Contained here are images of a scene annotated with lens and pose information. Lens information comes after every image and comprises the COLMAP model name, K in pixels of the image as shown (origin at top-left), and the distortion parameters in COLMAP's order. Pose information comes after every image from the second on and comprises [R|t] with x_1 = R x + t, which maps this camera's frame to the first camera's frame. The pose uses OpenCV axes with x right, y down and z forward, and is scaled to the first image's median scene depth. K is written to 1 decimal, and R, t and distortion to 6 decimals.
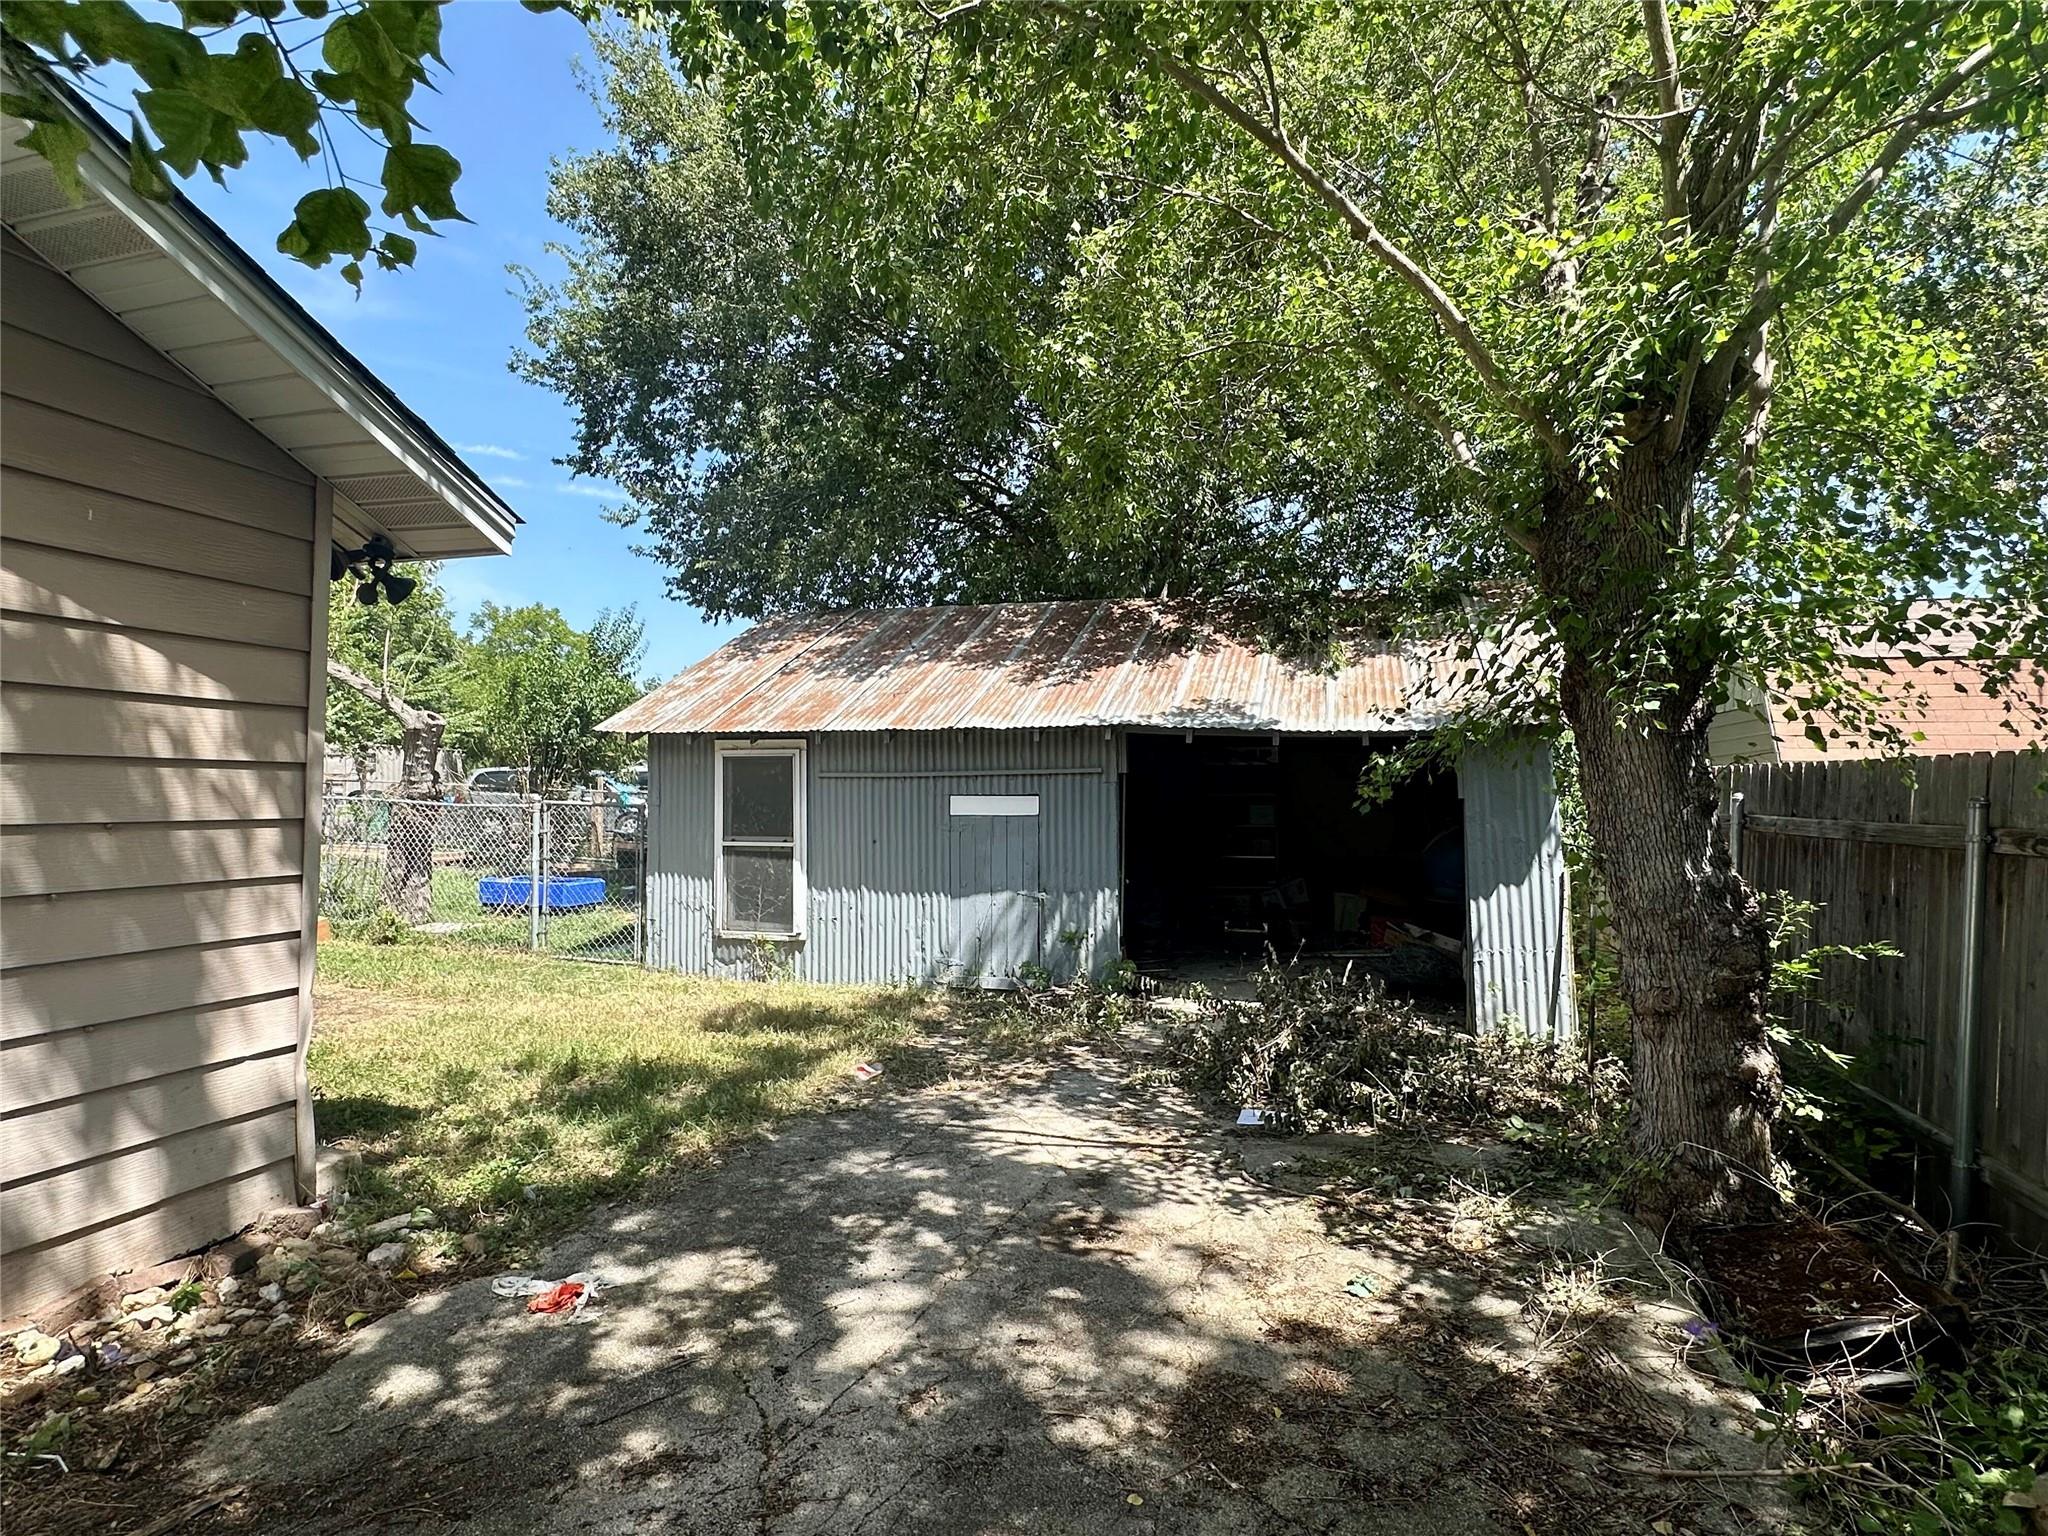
lens RADIAL K [[1072.3, 0, 1028.1], [0, 1072.3, 762.6], [0, 0, 1]] dist [-0.005723, -0.000600]
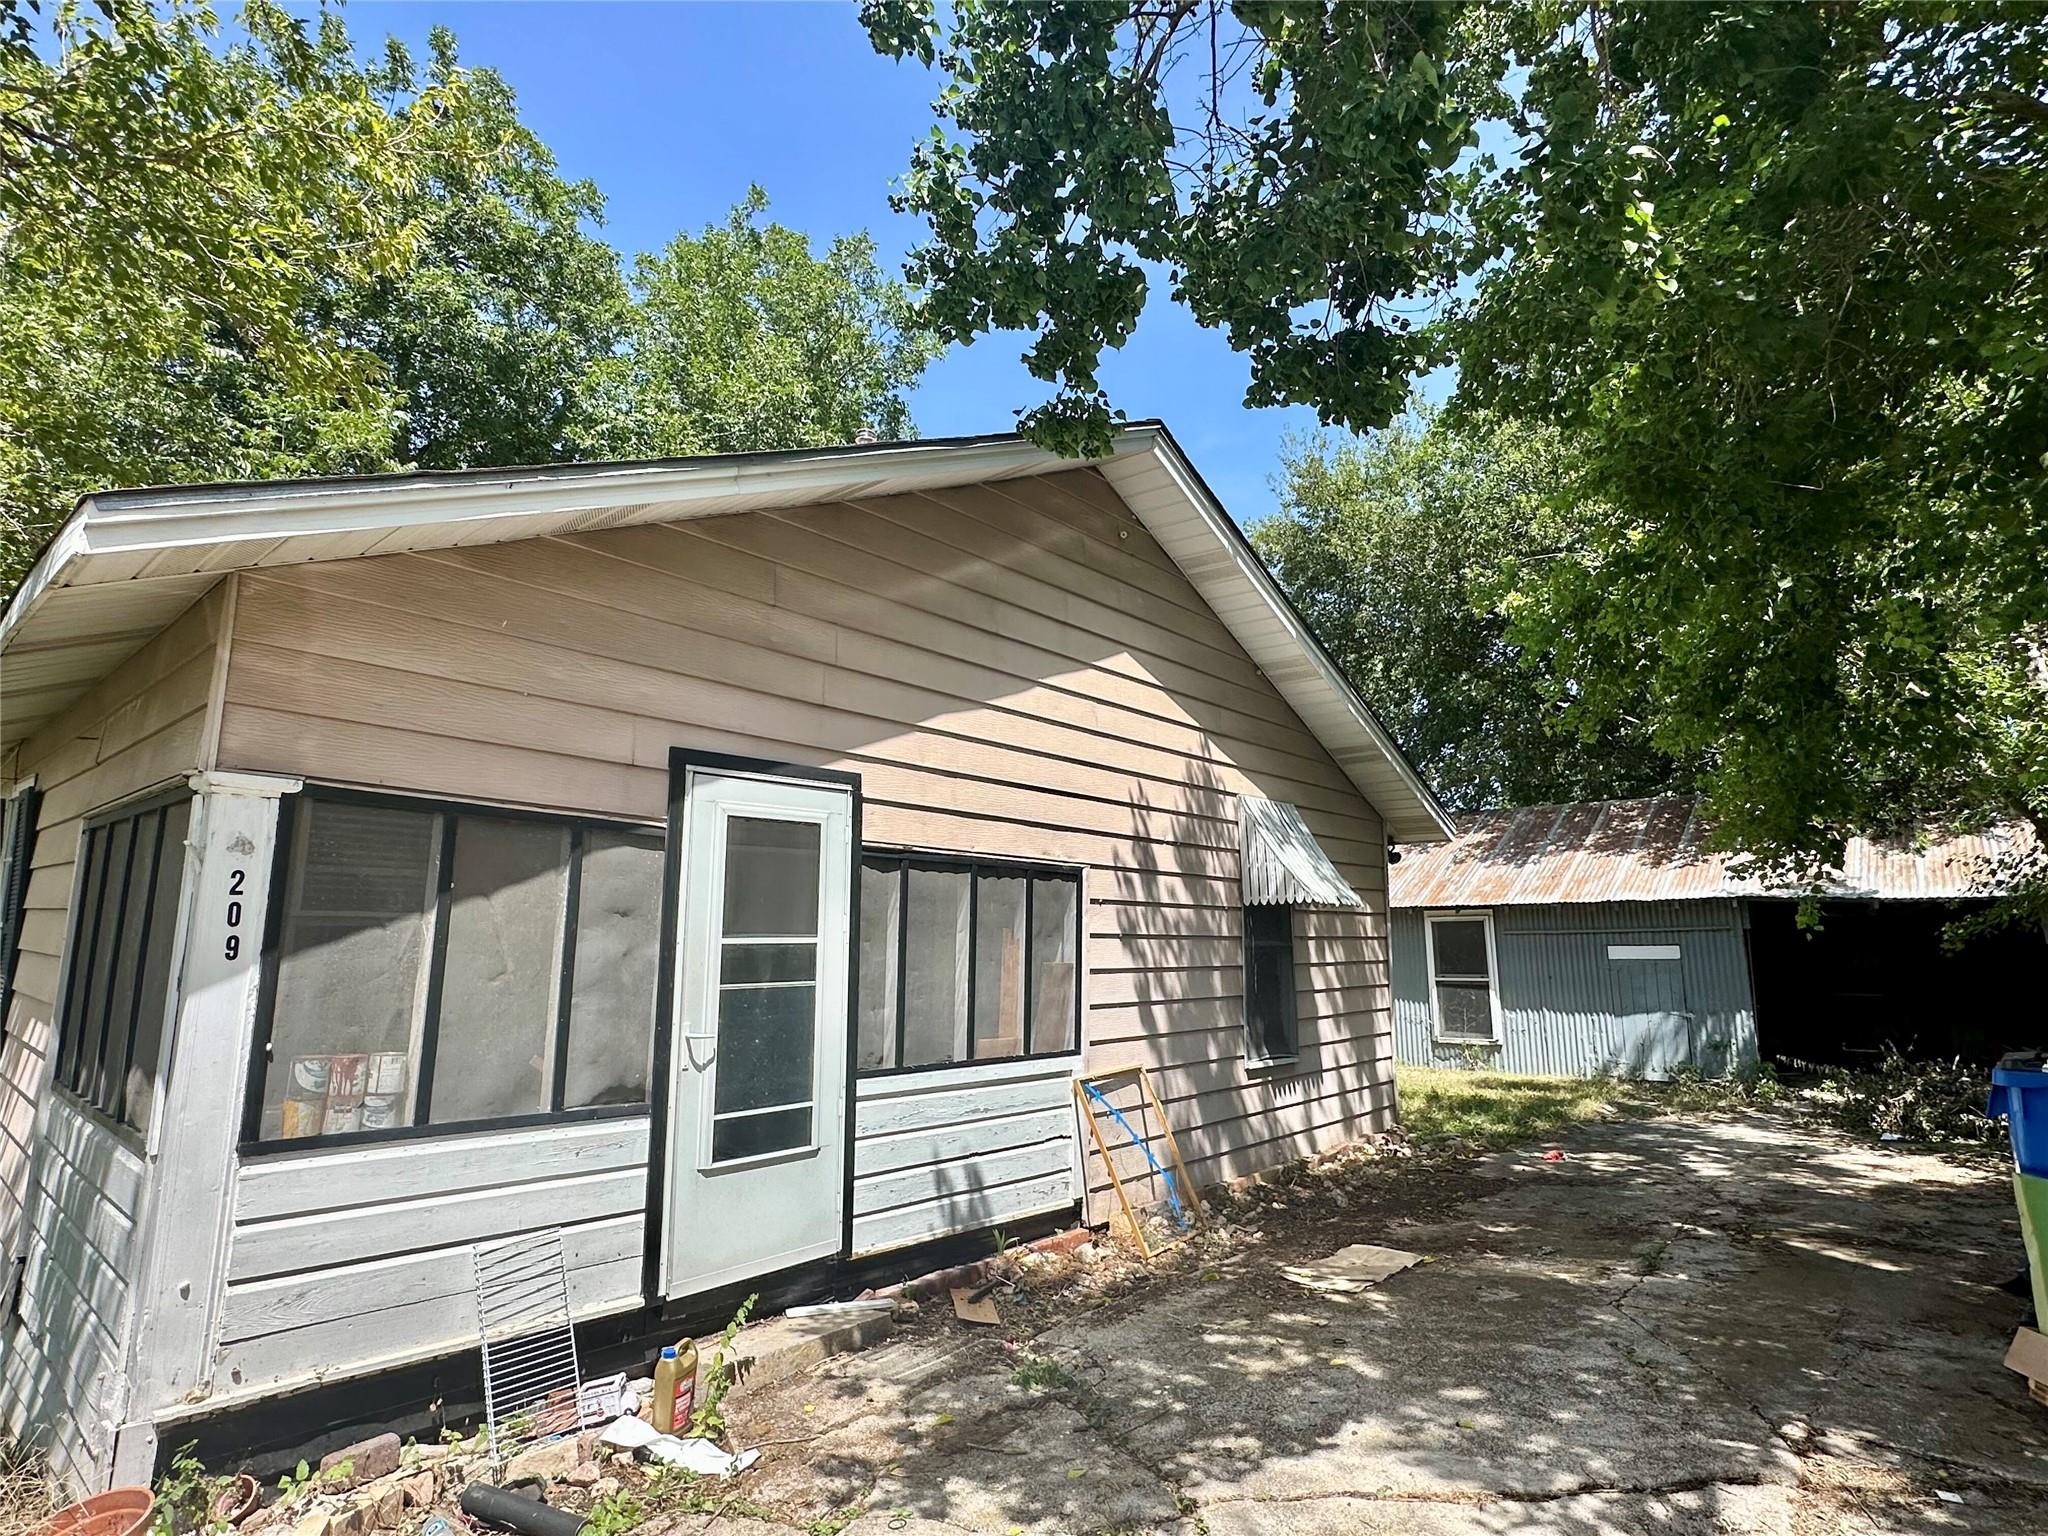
lens RADIAL K [[1072.3, 0, 1019.3], [0, 1072.3, 775.2], [0, 0, 1]] dist [-0.005723, -0.000600]
pose [[0.905825, -0.075067, -0.416948, -0.174908], [0.021909, 0.991160, -0.130850, -0.027158], [0.423084, 0.109392, 0.899463, -0.694952]]
